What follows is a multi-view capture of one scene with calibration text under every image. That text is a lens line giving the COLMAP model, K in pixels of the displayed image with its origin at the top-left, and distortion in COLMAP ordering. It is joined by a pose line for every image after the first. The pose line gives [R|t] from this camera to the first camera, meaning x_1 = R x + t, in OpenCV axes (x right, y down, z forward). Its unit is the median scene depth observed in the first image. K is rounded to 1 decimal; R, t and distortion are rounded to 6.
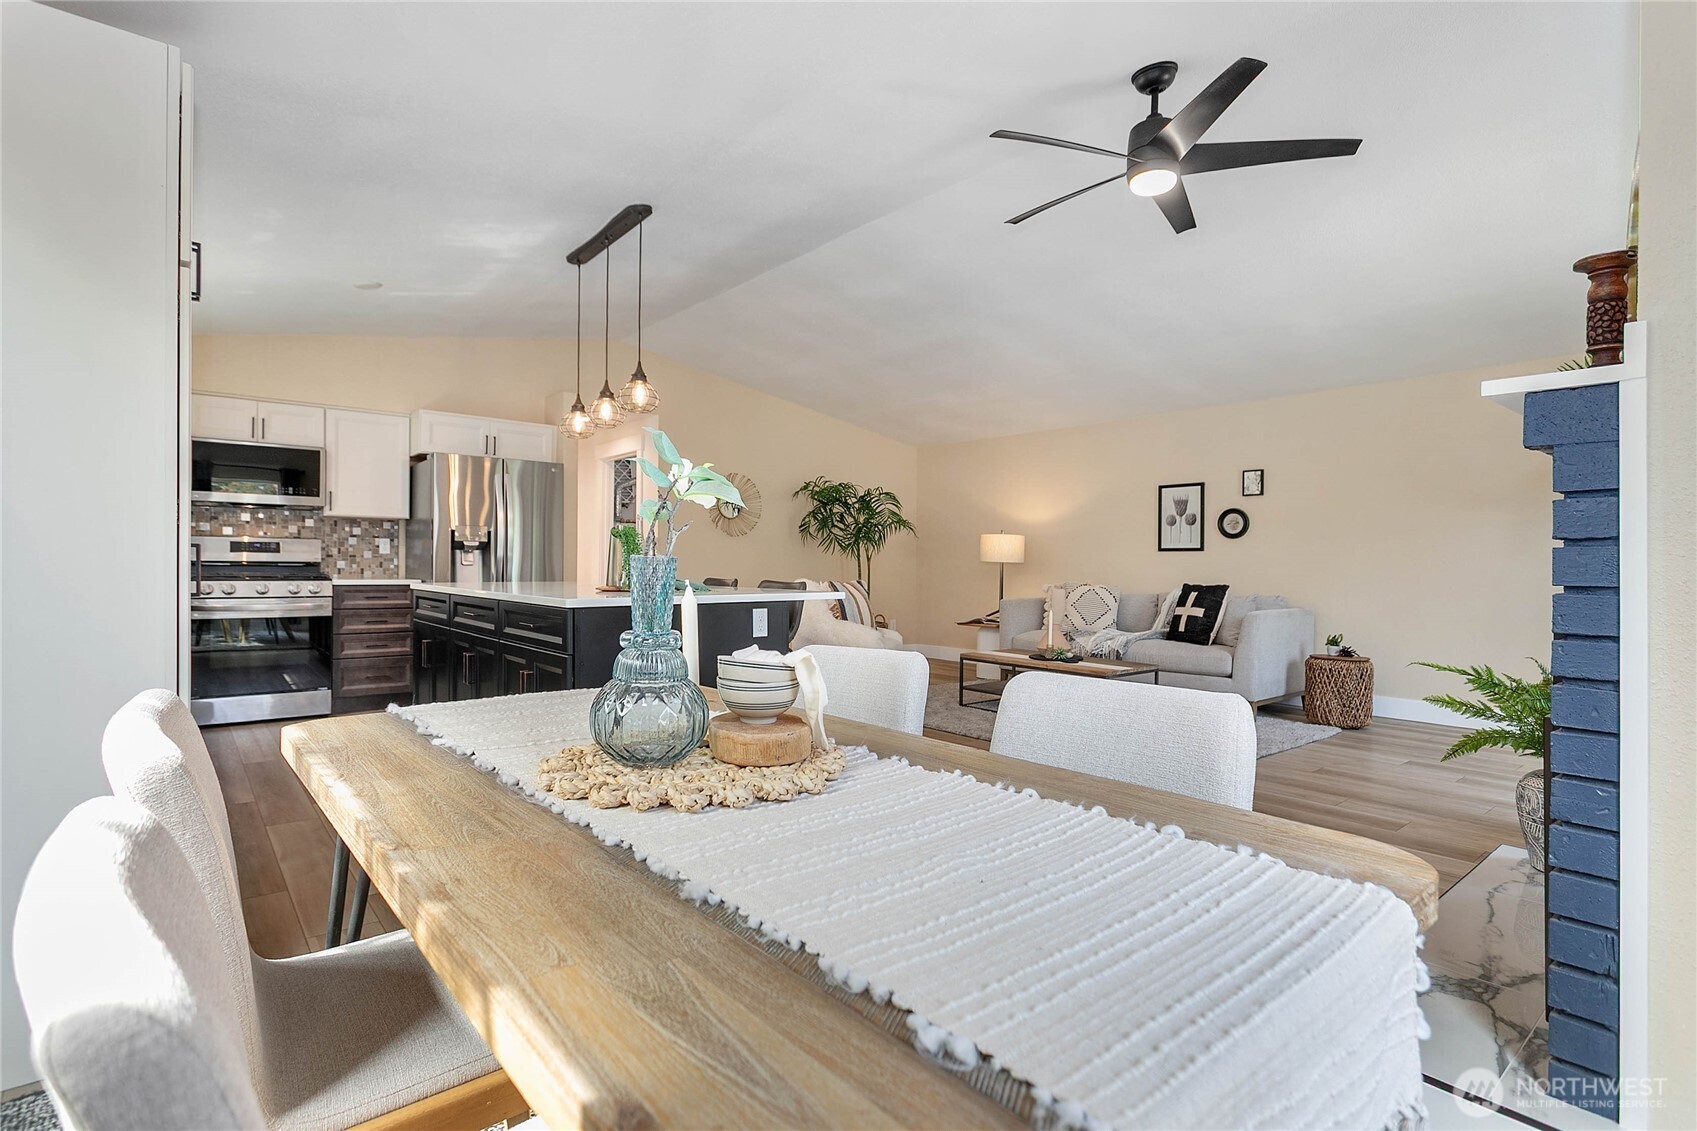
lens RADIAL K [[817.0, 0, 852.1], [0, 817.0, 569.2], [0, 0, 1]] dist [-0.015261, 0.000544]
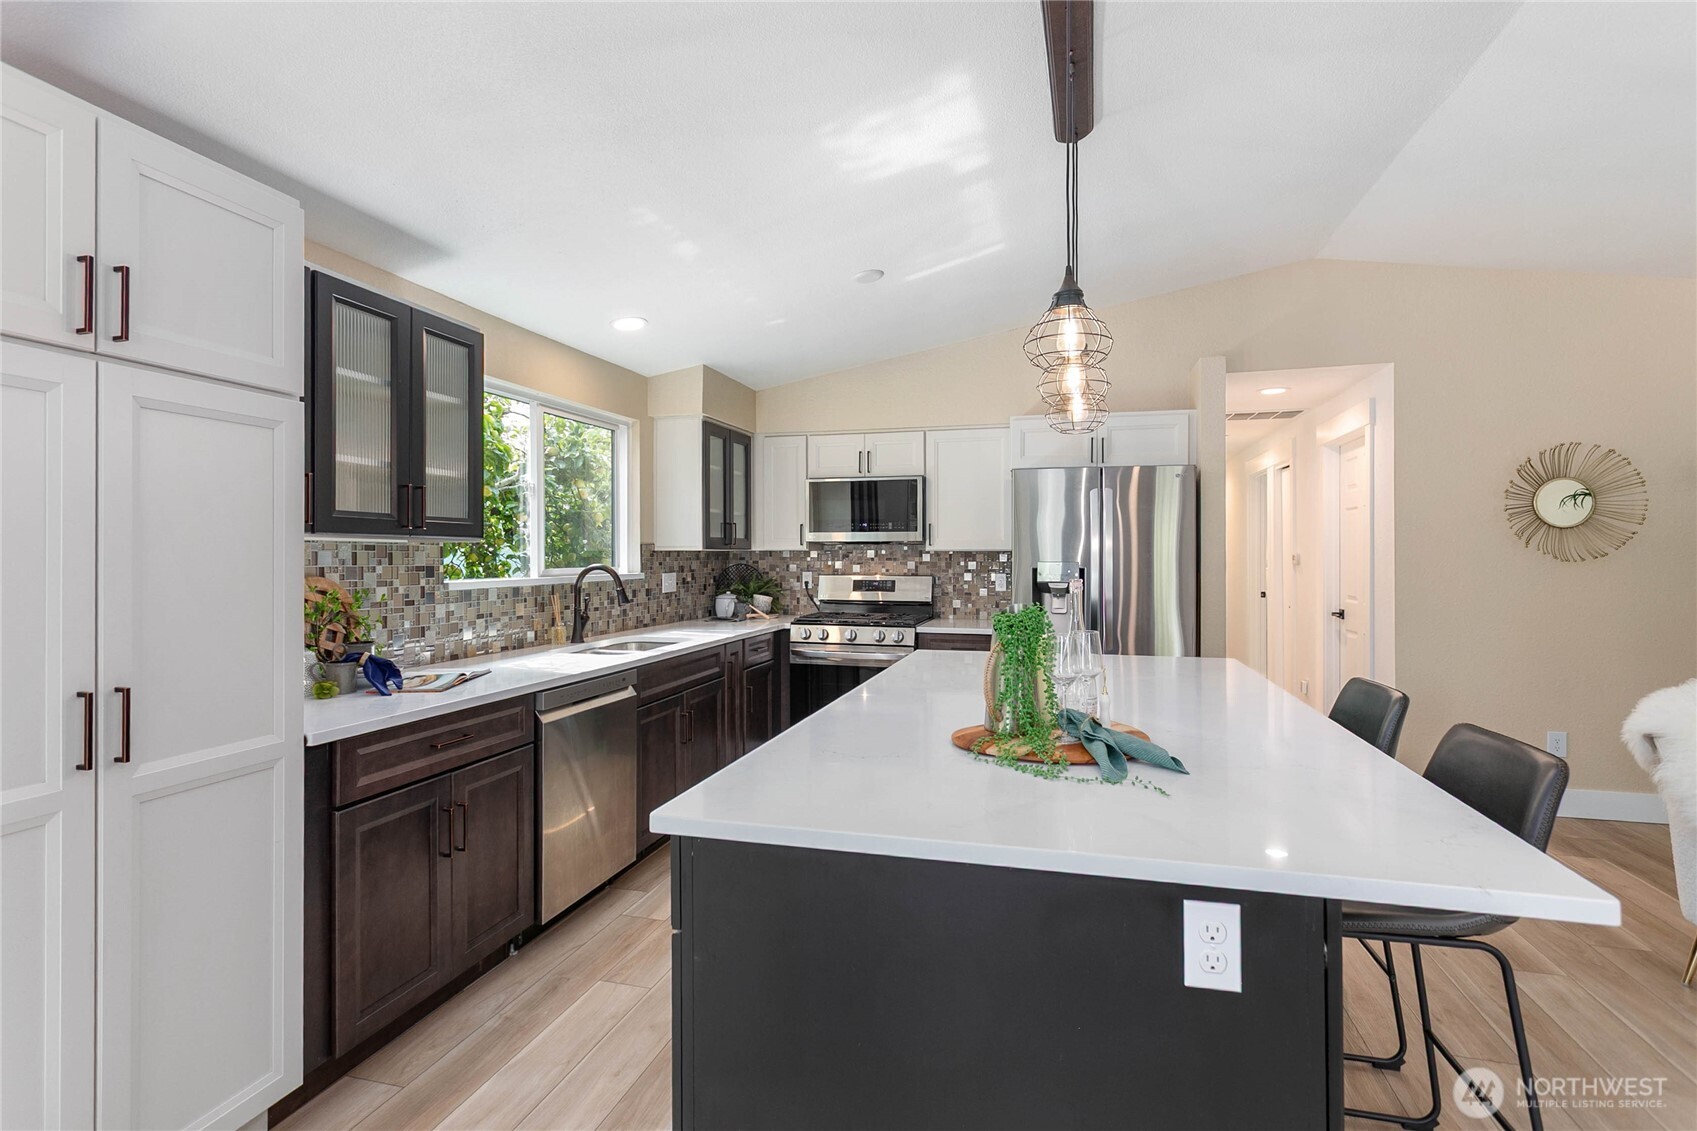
lens RADIAL K [[823.8, 0, 838.3], [0, 823.8, 555.5], [0, 0, 1]] dist [0.002190, 0.000611]
pose [[0.557822, -0.008427, -0.829918, 0.044235], [-0.000205, 0.999947, -0.010291, -0.048690], [0.829960, 0.005910, 0.557791, 0.388855]]
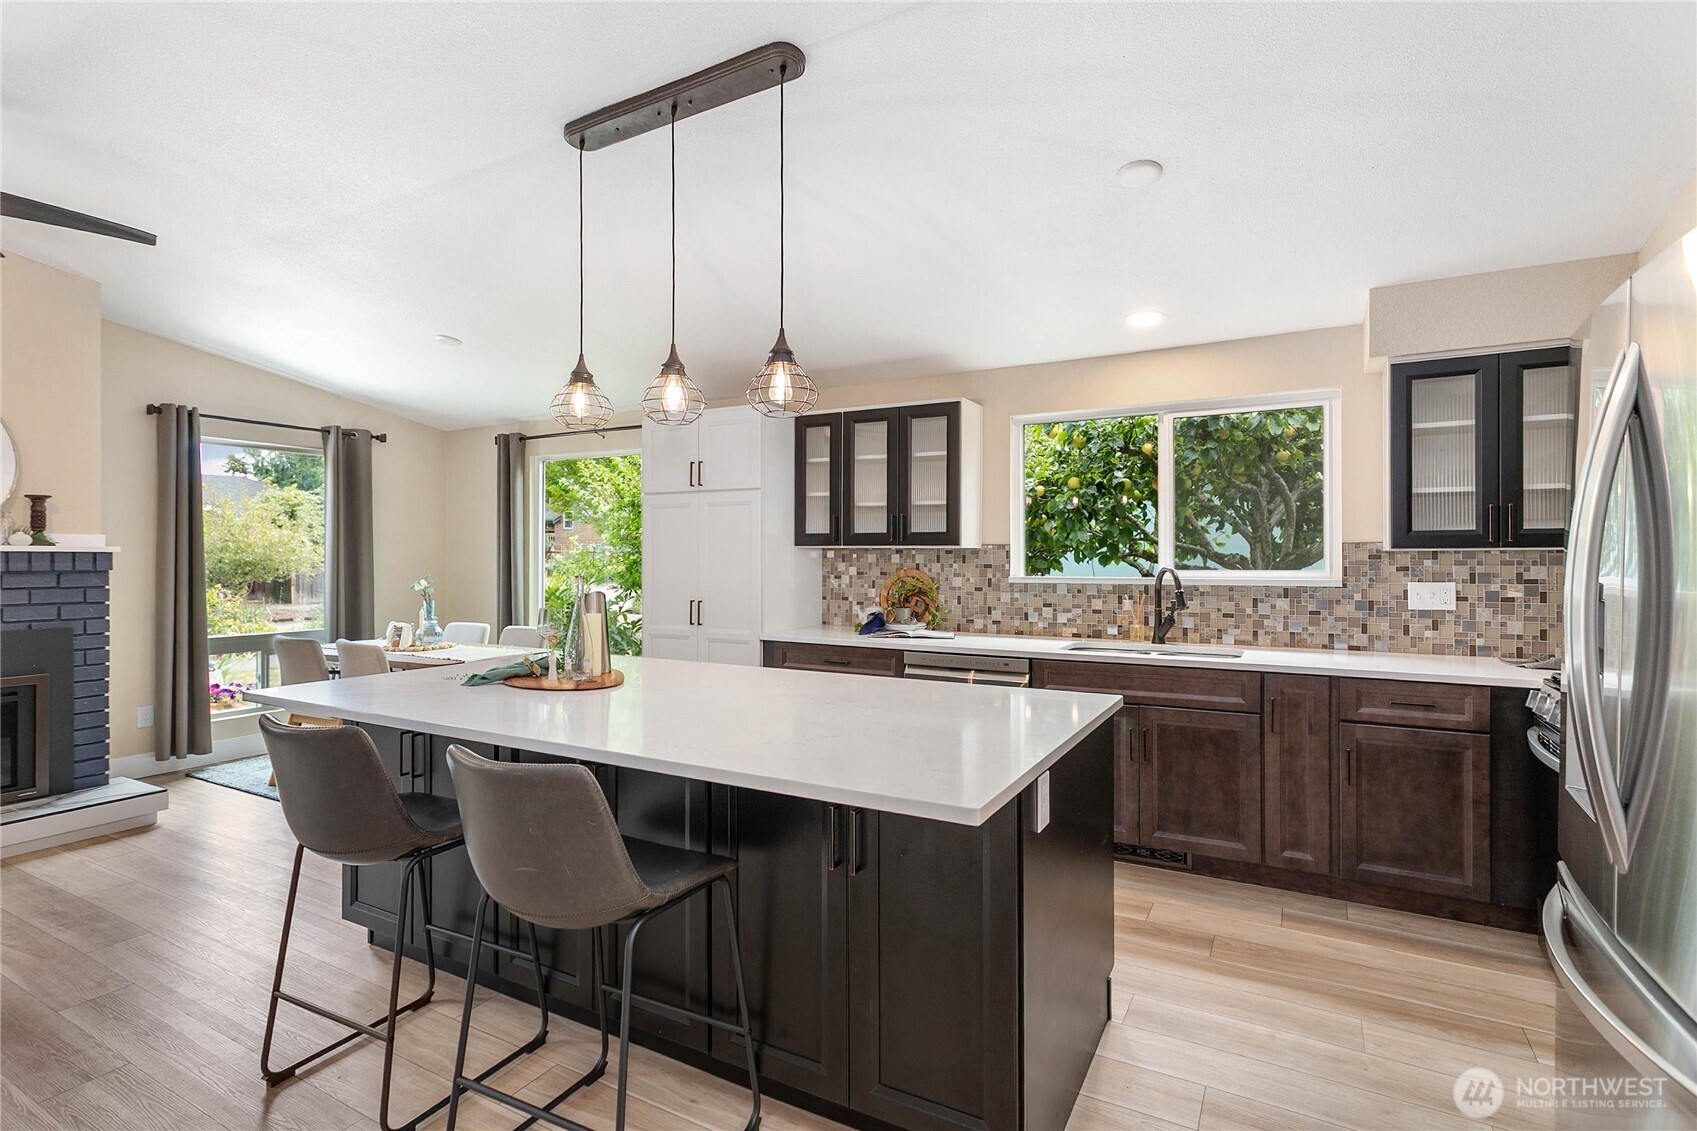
lens RADIAL K [[823.8, 0, 838.3], [0, 823.8, 555.5], [0, 0, 1]] dist [0.002190, 0.000611]
pose [[-0.937125, -0.008137, -0.348898, -0.141728], [-0.009781, 0.999948, 0.002948, -0.056086], [0.348856, 0.006175, -0.937156, 1.102372]]
